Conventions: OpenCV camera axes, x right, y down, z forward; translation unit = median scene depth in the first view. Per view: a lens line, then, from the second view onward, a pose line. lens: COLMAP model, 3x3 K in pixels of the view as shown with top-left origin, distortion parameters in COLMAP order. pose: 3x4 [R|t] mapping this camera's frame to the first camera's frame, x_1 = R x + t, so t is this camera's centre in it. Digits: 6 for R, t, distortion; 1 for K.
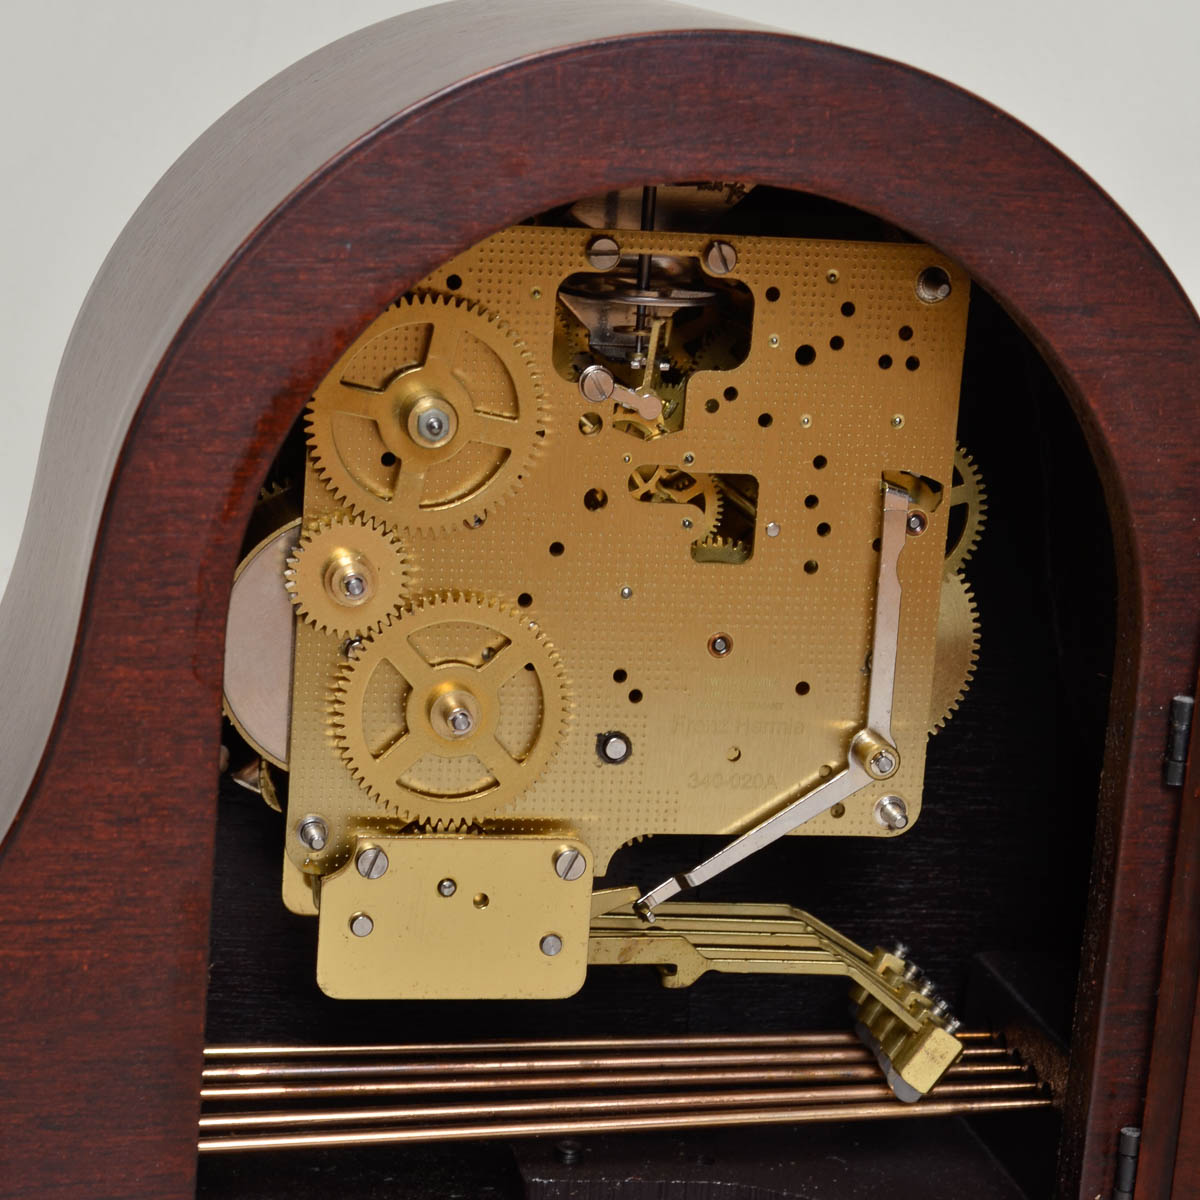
lens RADIAL K [[3706.6, 0, 600.0], [0, 3706.6, 600.0], [0, 0, 1]] dist [-0.056722, -0.354679]
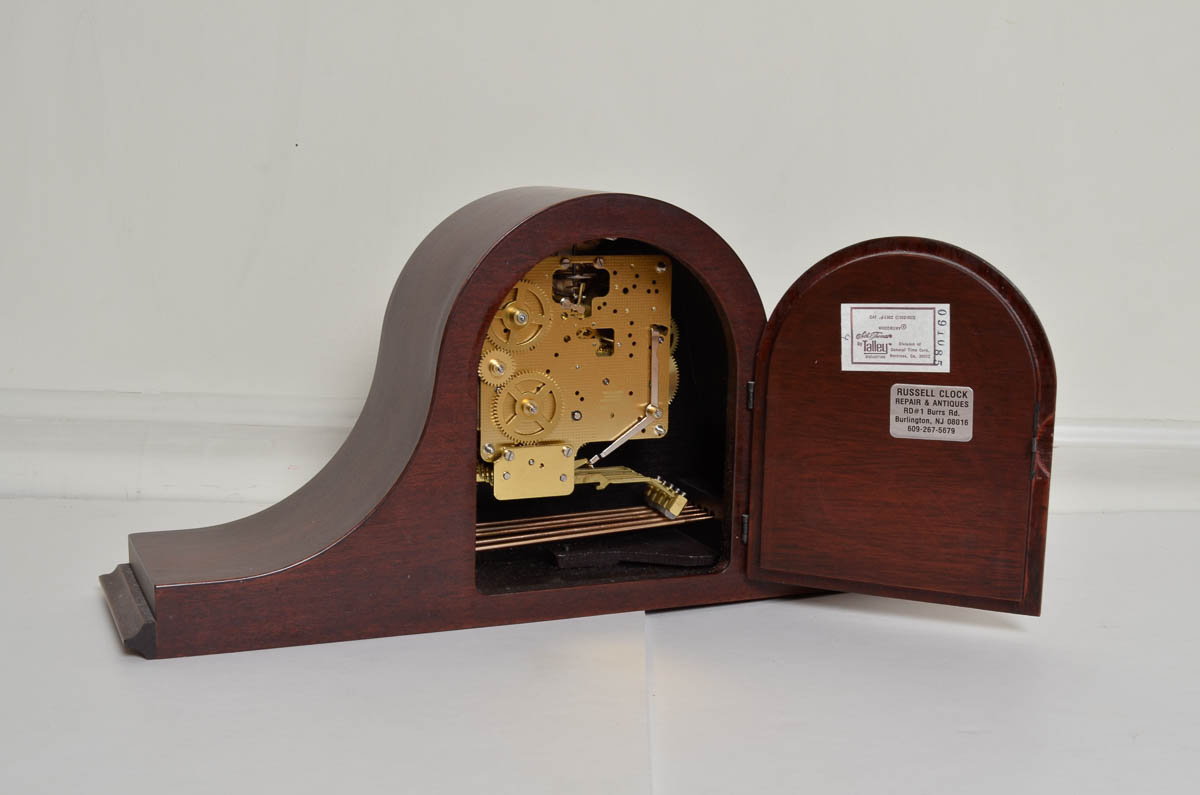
lens RADIAL K [[1976.9, 0, 600.0], [0, 1976.9, 397.5], [0, 0, 1]] dist [-0.015236, 0.006081]
pose [[0.977426, -0.079278, 0.195839, -0.321576], [0.089724, 0.994948, -0.045043, 0.106371], [-0.191278, 0.061598, 0.979601, -0.715204]]
